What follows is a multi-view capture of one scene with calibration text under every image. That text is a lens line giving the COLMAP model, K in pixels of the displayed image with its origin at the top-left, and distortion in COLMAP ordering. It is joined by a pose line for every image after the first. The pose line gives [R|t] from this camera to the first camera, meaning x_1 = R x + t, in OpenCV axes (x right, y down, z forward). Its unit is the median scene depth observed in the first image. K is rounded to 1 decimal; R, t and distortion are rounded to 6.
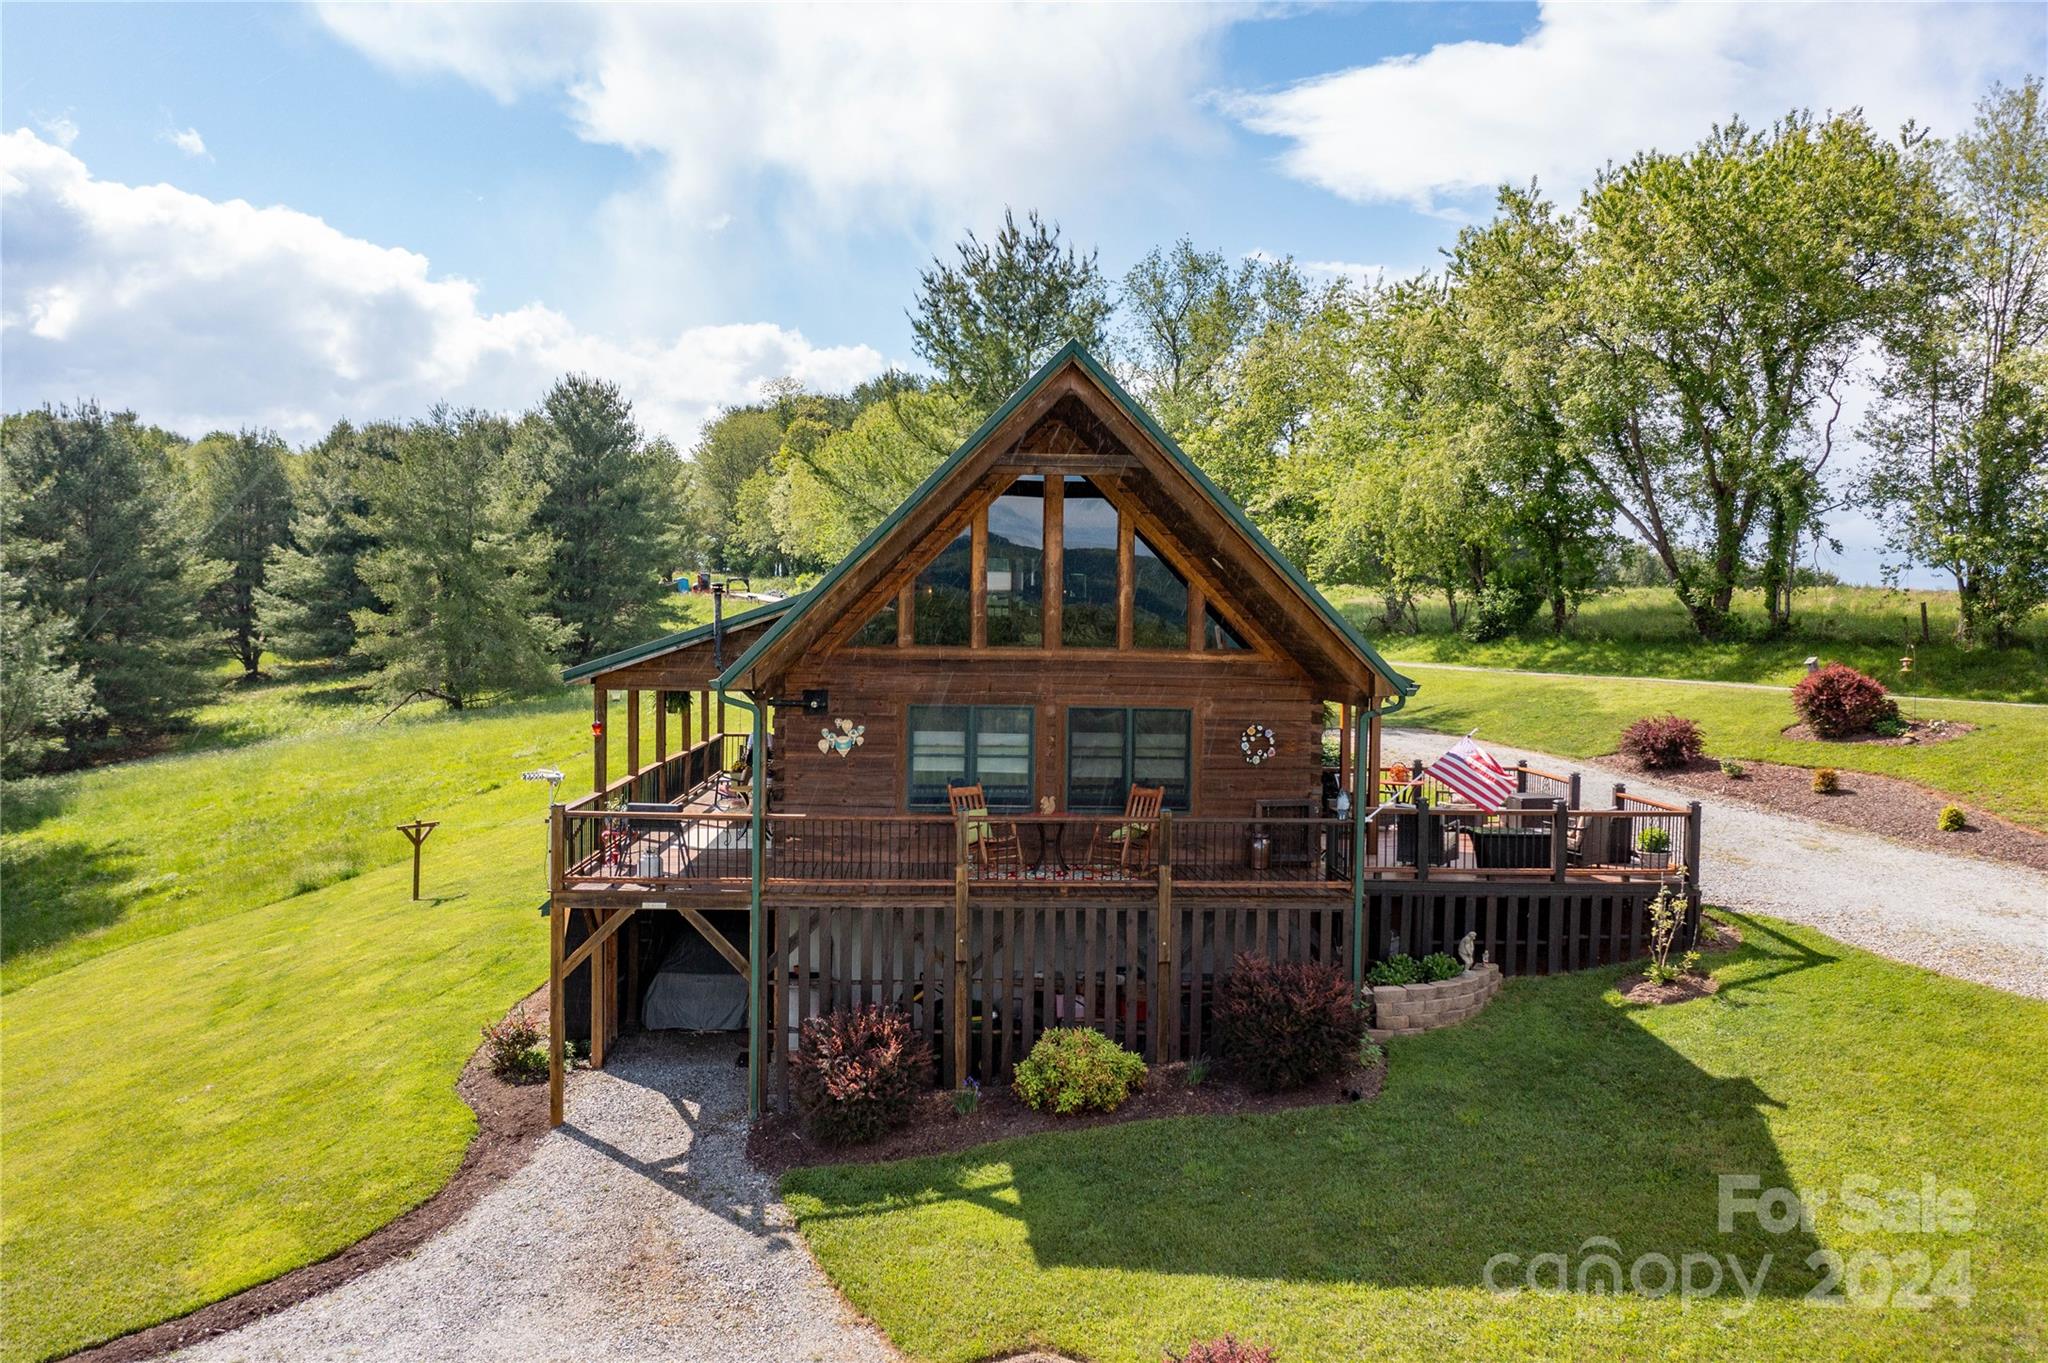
lens RADIAL K [[1606.1, 0, 1024.0], [0, 1606.1, 681.5], [0, 0, 1]] dist [-0.021621, -0.007710]
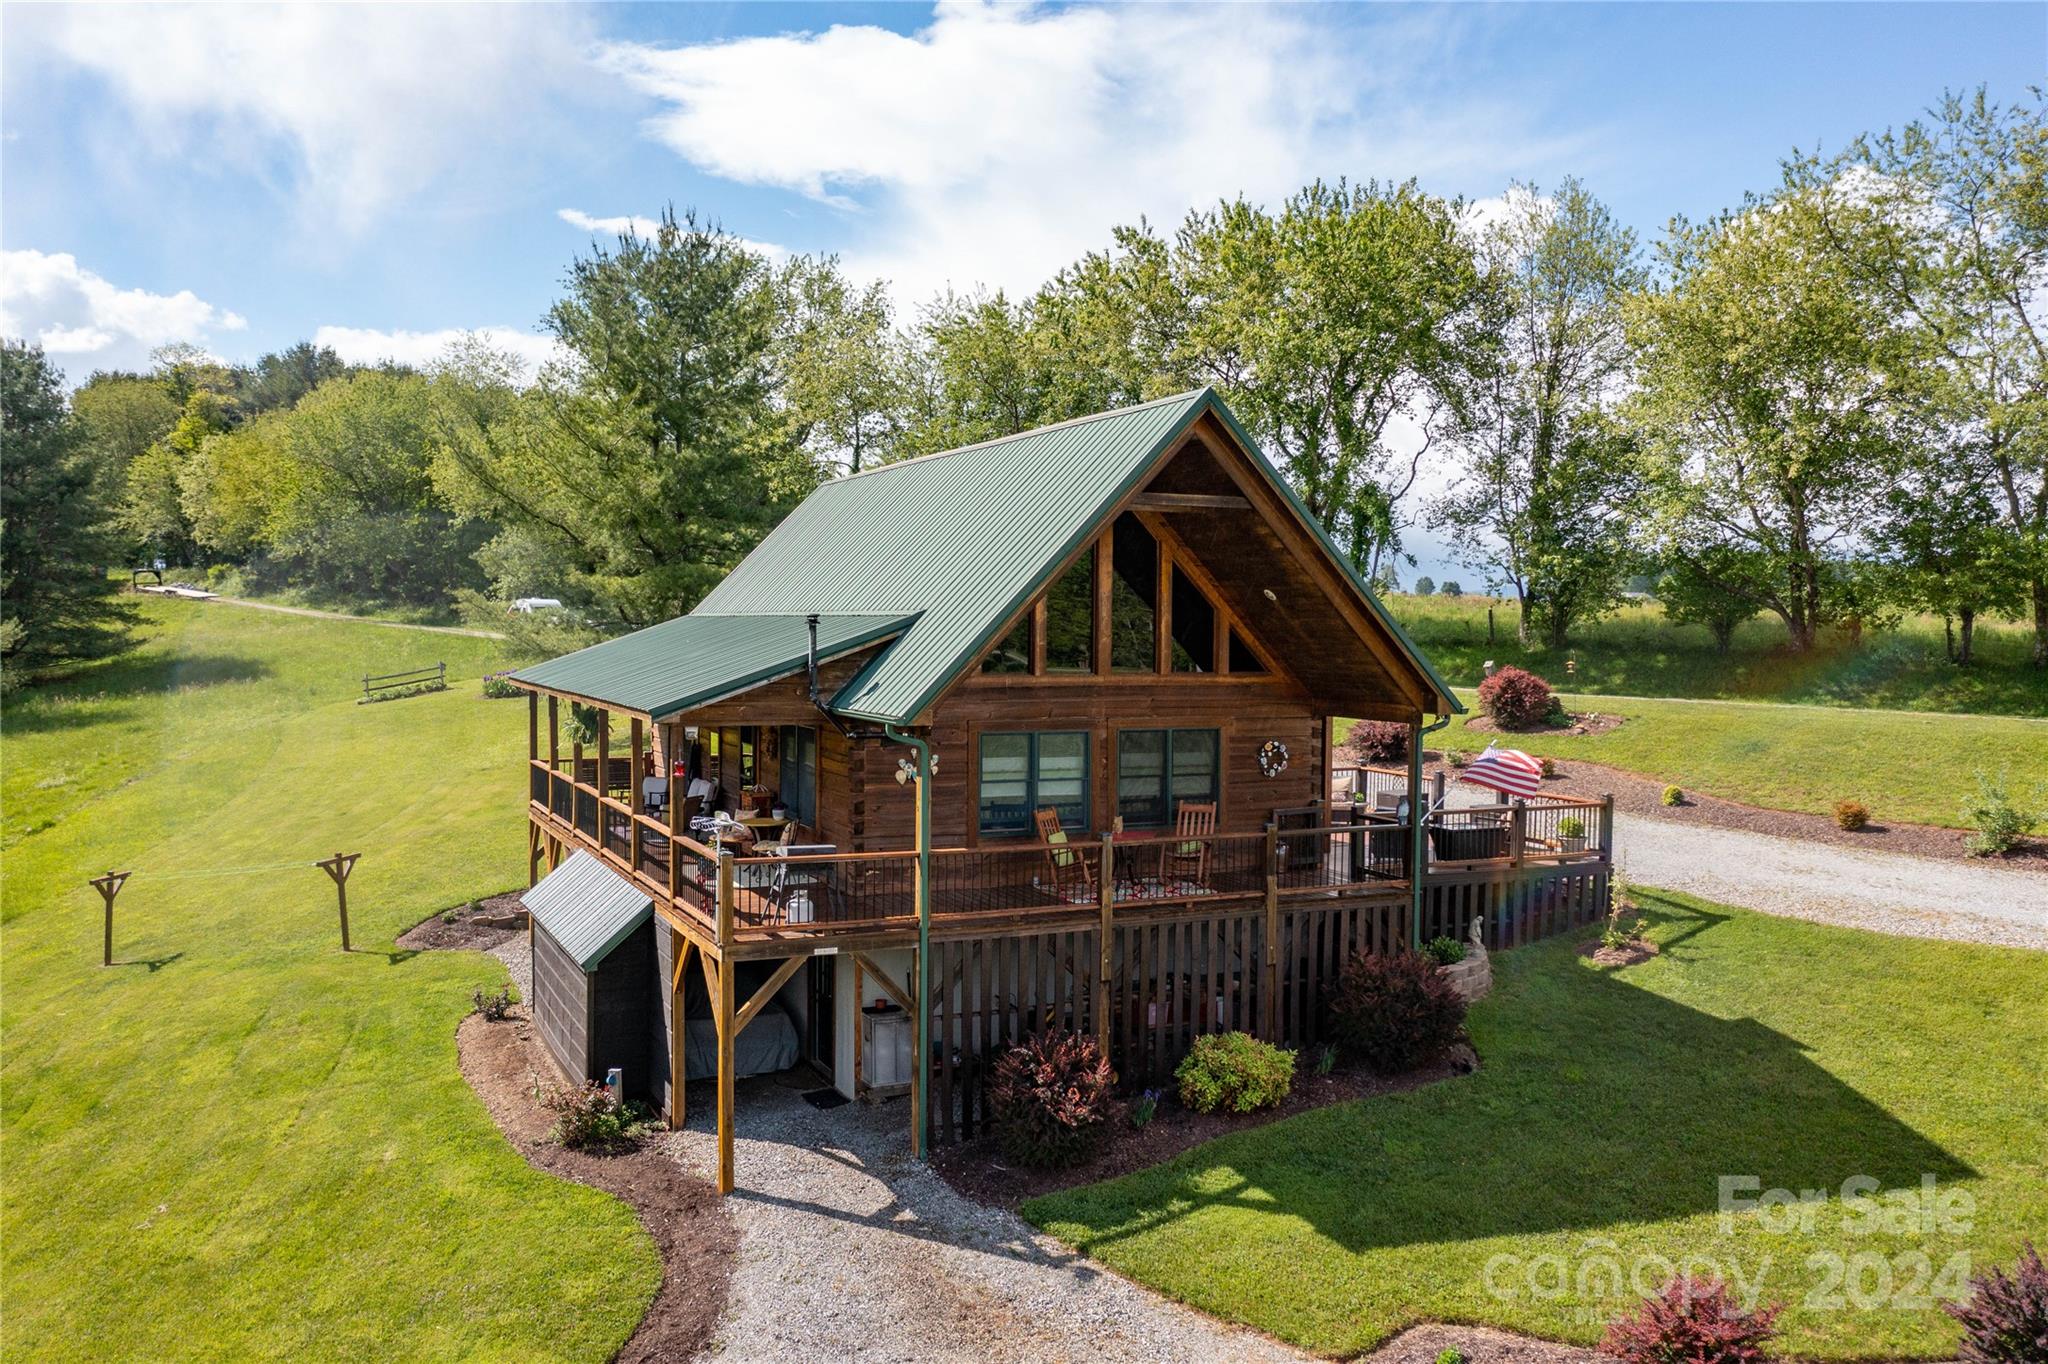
lens RADIAL K [[1606.1, 0, 1024.0], [0, 1606.1, 682.0], [0, 0, 1]] dist [-0.021621, -0.007710]
pose [[0.927414, -0.018000, 0.373604, -0.424253], [0.015547, 0.999833, 0.009581, -0.026644], [-0.373714, -0.003077, 0.927539, 0.050843]]
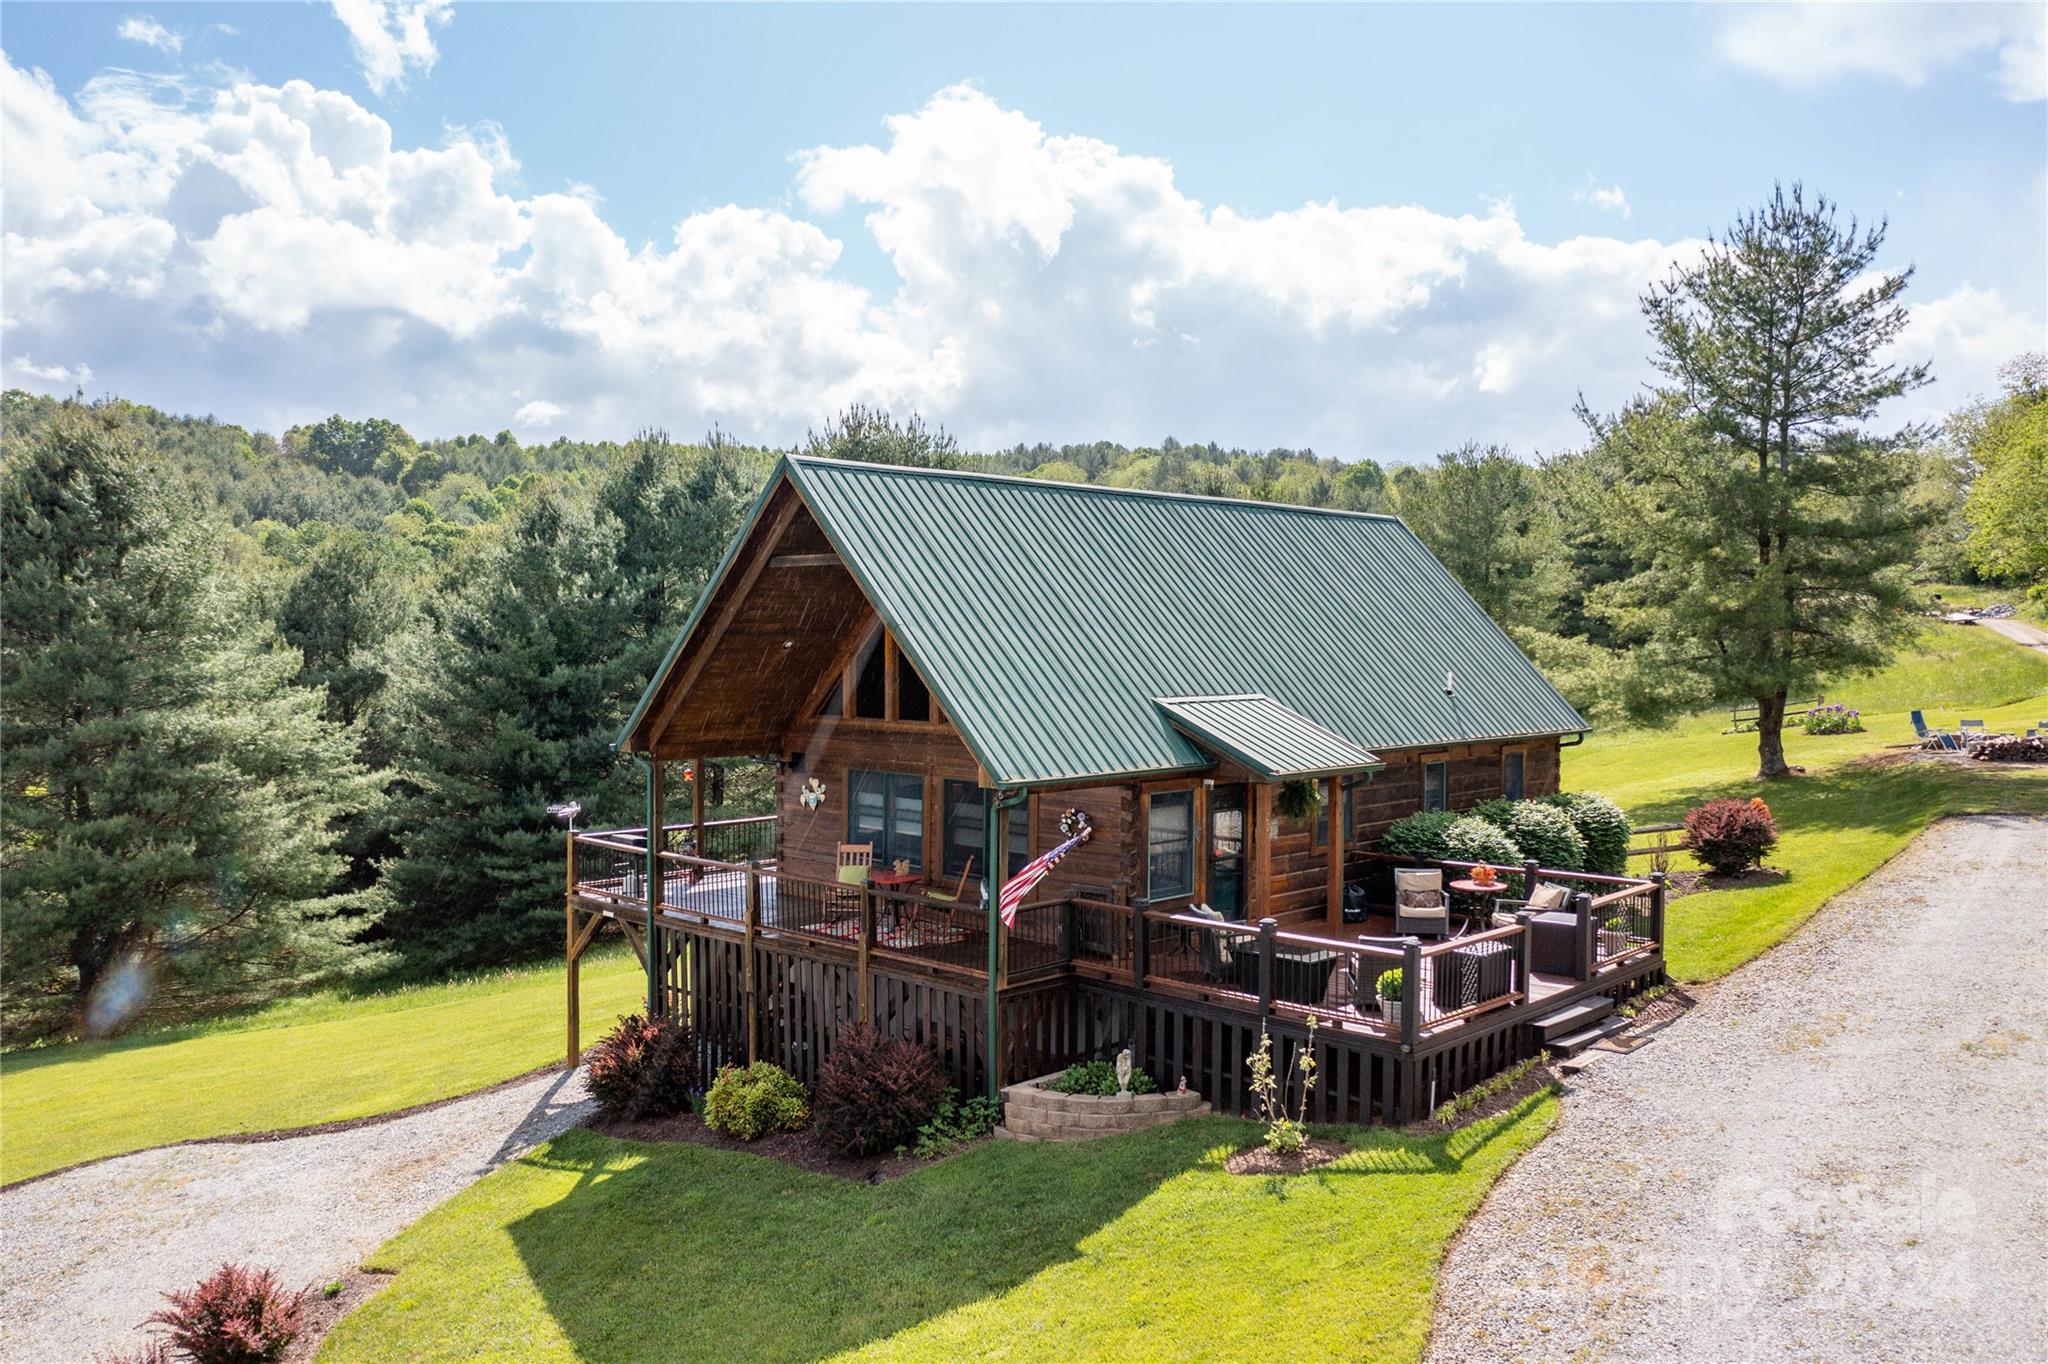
lens RADIAL K [[1606.1, 0, 1024.0], [0, 1606.1, 682.0], [0, 0, 1]] dist [-0.021621, -0.007710]
pose [[0.686413, 0.010642, -0.727134, 0.846715], [-0.017860, 0.999838, -0.002227, -0.047093], [0.726993, 0.014515, 0.686492, 0.305011]]
